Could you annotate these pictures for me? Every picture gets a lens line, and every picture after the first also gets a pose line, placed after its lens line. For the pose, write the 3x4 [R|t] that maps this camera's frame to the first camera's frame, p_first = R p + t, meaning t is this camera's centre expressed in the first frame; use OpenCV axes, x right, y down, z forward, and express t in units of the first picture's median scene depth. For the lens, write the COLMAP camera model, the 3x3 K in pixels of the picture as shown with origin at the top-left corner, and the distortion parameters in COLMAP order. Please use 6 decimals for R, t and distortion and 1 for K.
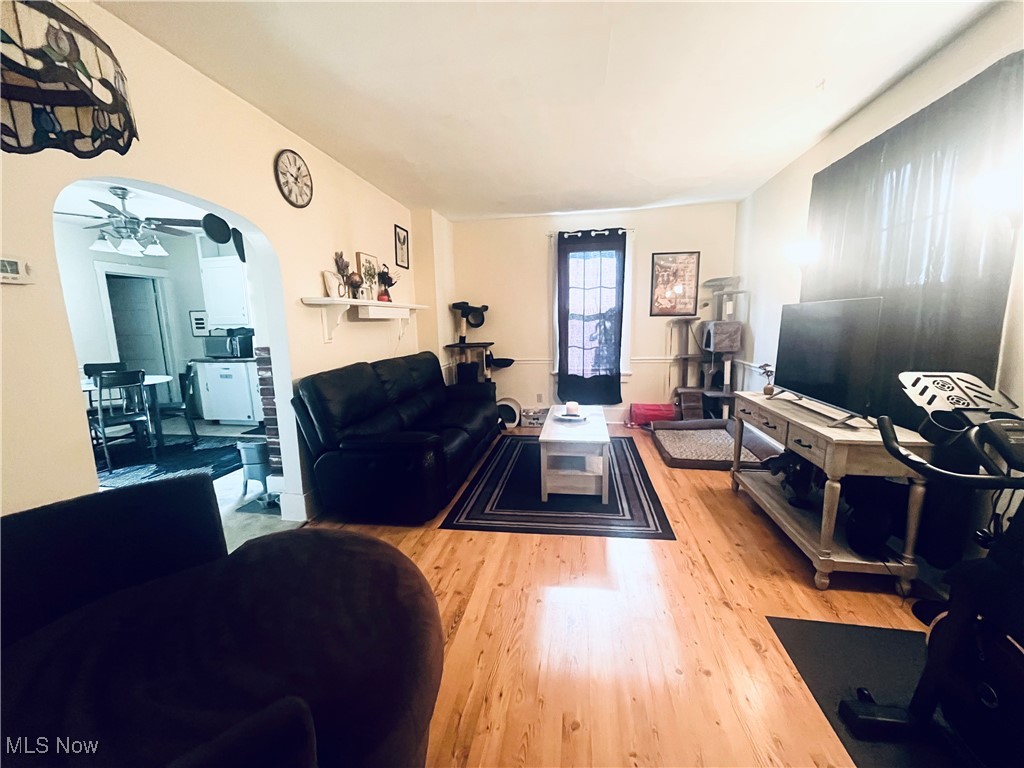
lens RADIAL K [[412.9, 0, 515.0], [0, 412.9, 386.9], [0, 0, 1]] dist [-0.010597, -0.000303]
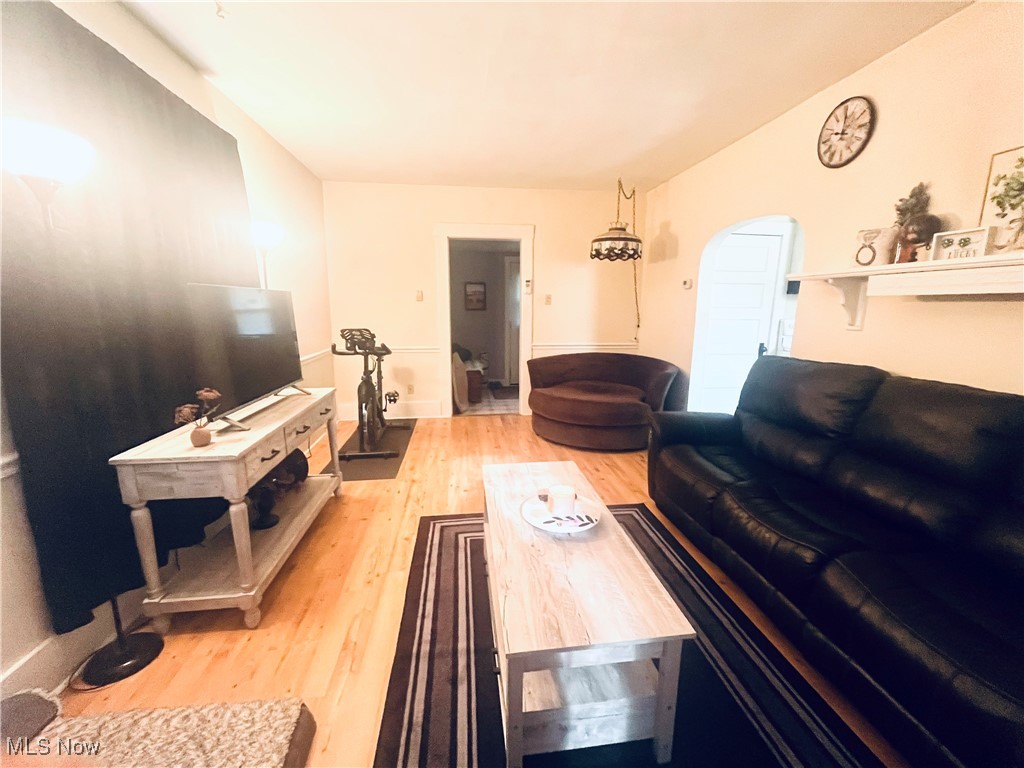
lens RADIAL K [[412.9, 0, 512.7], [0, 412.9, 380.1], [0, 0, 1]] dist [-0.010597, -0.000303]
pose [[-0.960648, 0.068307, -0.269238, 0.396035], [-0.025893, 0.943050, 0.331642, -0.289740], [0.276558, 0.325563, -0.904171, 1.770985]]
